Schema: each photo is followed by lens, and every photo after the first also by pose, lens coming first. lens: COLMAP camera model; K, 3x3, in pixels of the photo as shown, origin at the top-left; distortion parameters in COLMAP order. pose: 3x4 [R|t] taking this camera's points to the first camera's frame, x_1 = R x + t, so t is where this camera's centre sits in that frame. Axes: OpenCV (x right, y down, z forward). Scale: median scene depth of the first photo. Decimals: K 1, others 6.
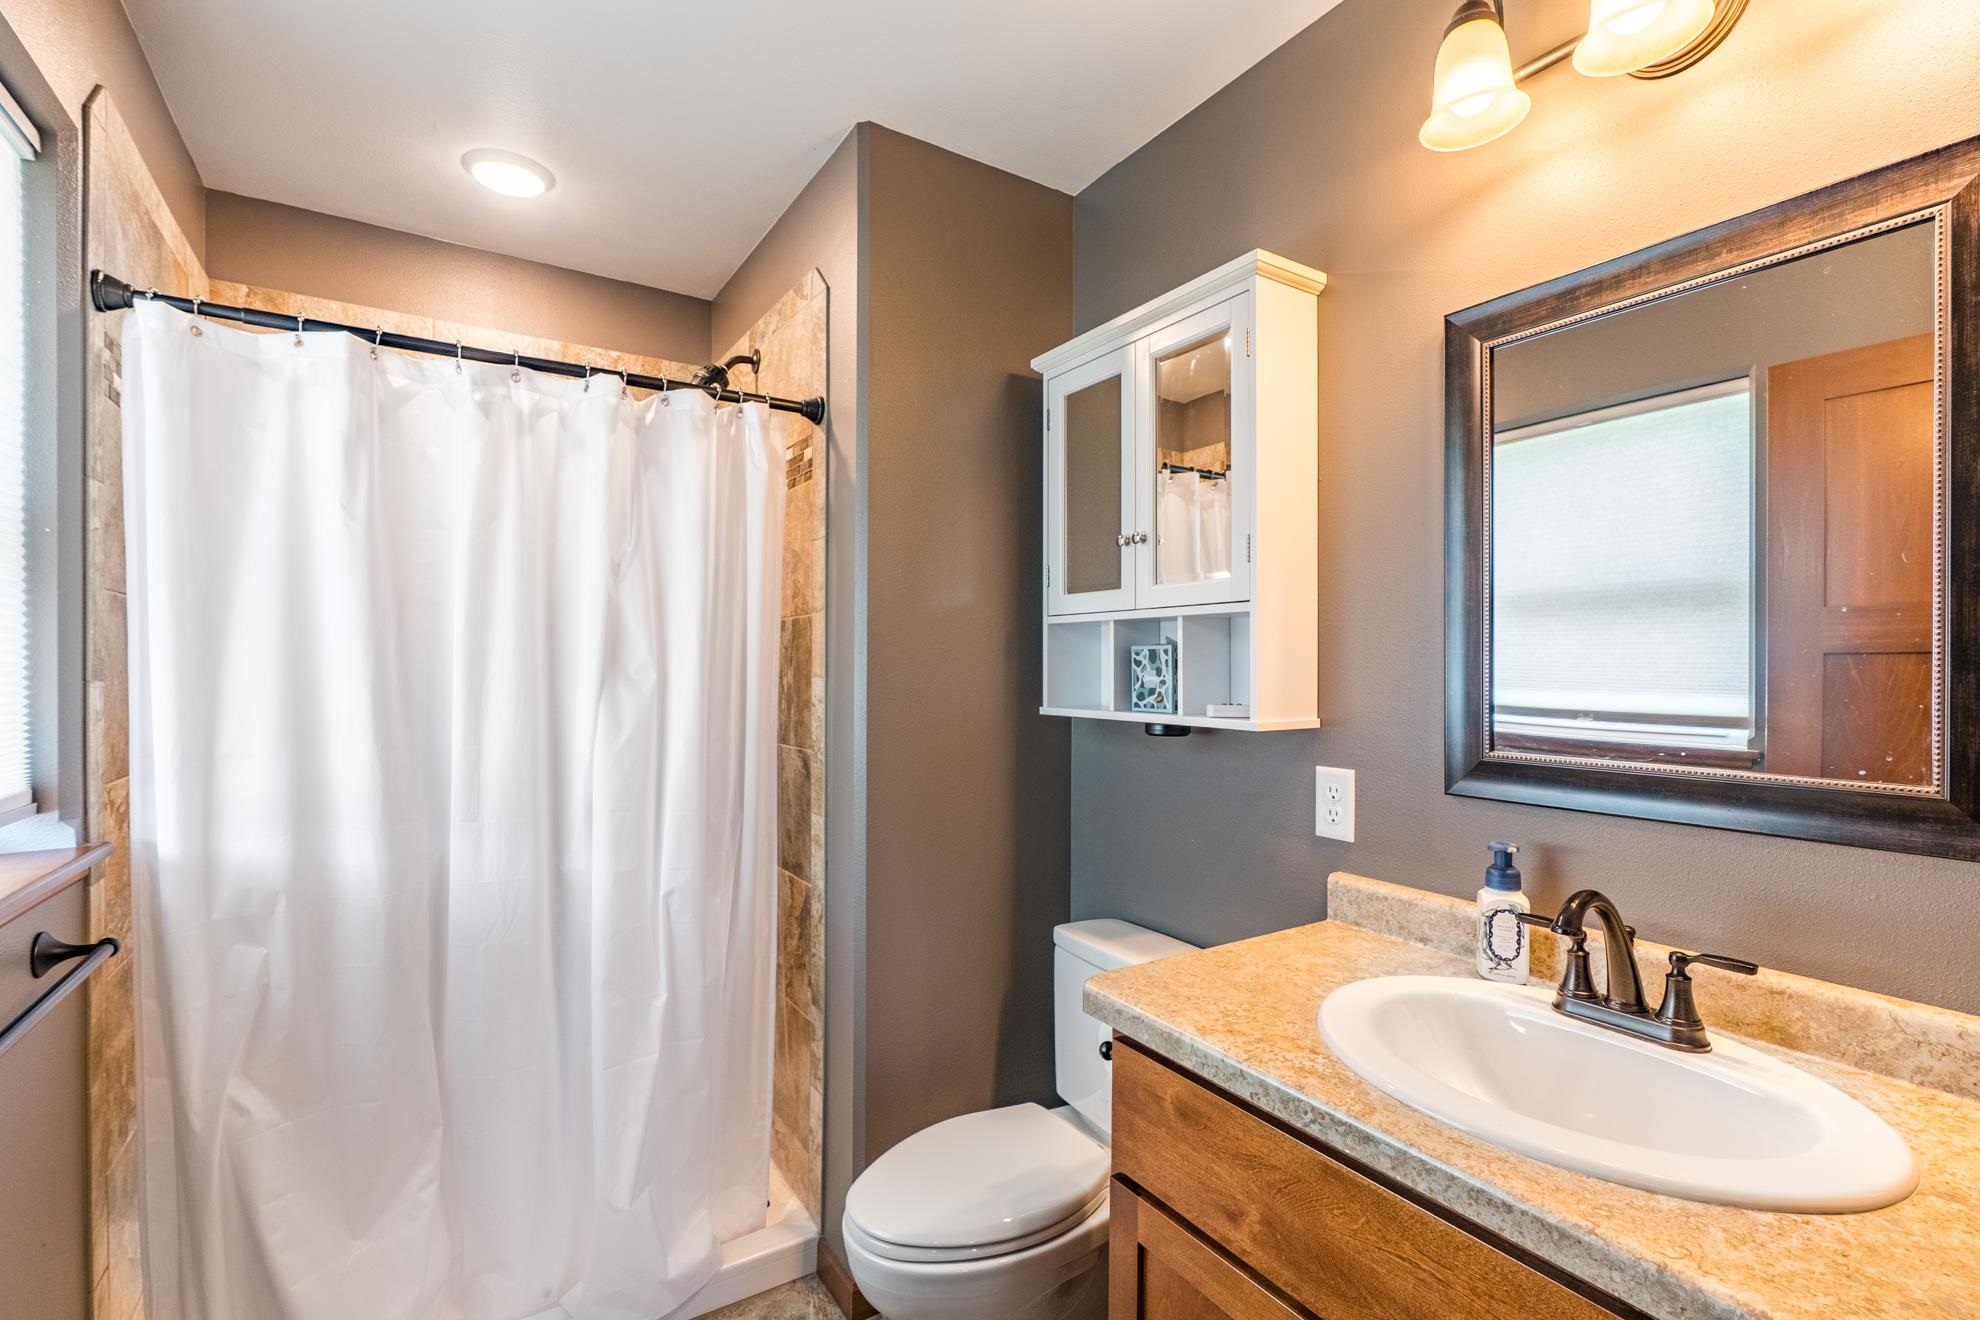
lens RADIAL K [[902.3, 0, 987.9], [0, 902.3, 666.0], [0, 0, 1]] dist [-0.013317, 0.005125]
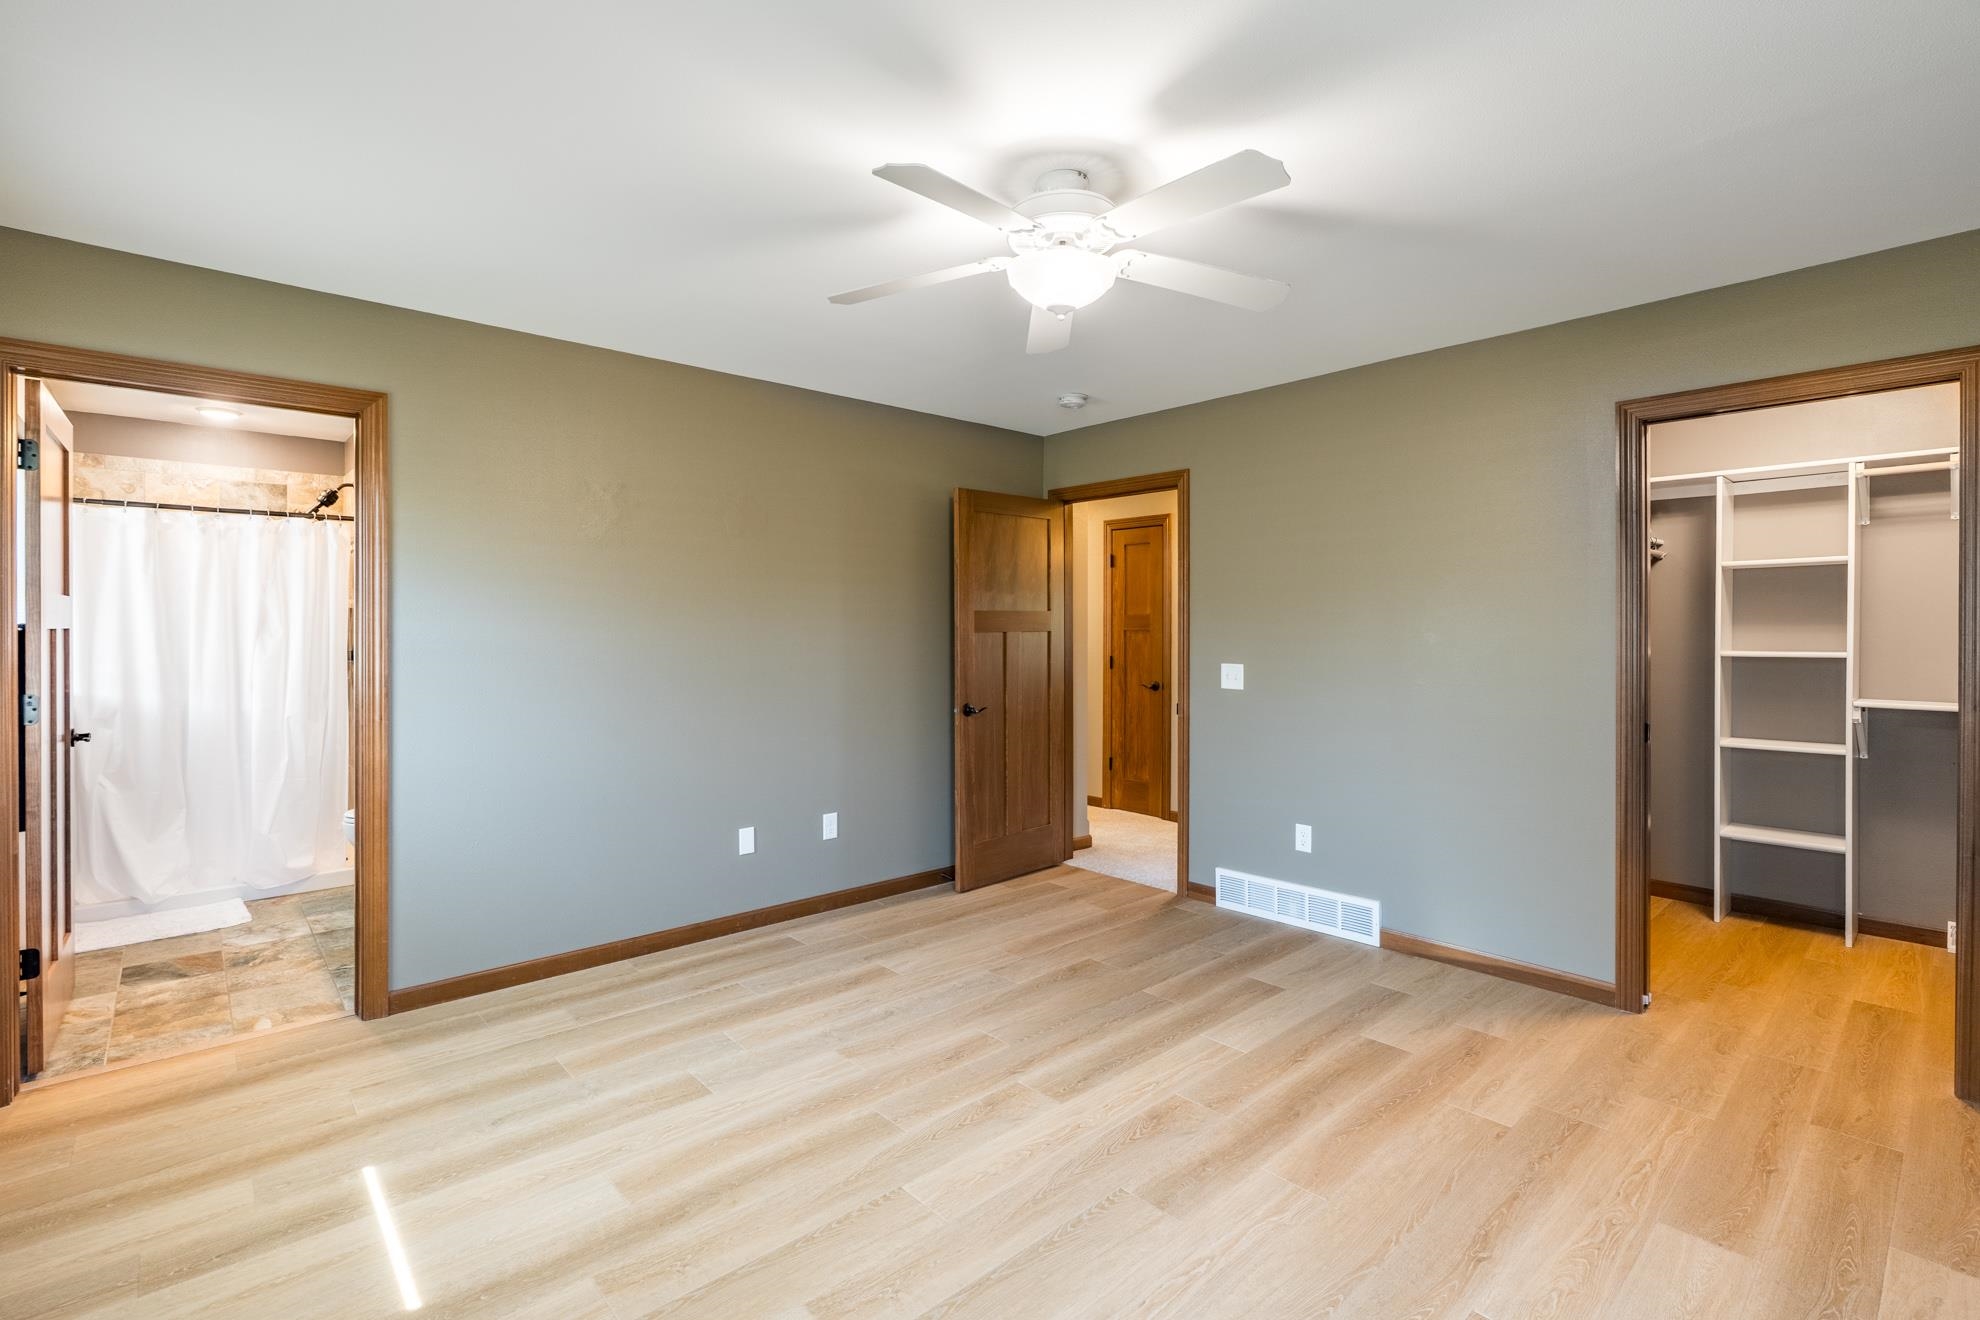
lens RADIAL K [[902.3, 0, 995.4], [0, 902.3, 631.7], [0, 0, 1]] dist [-0.013317, 0.005125]
pose [[0.984711, -0.007348, 0.174043, 1.254501], [0.008134, 0.999960, -0.003804, 0.039713], [-0.174008, 0.005161, 0.984731, -1.968173]]
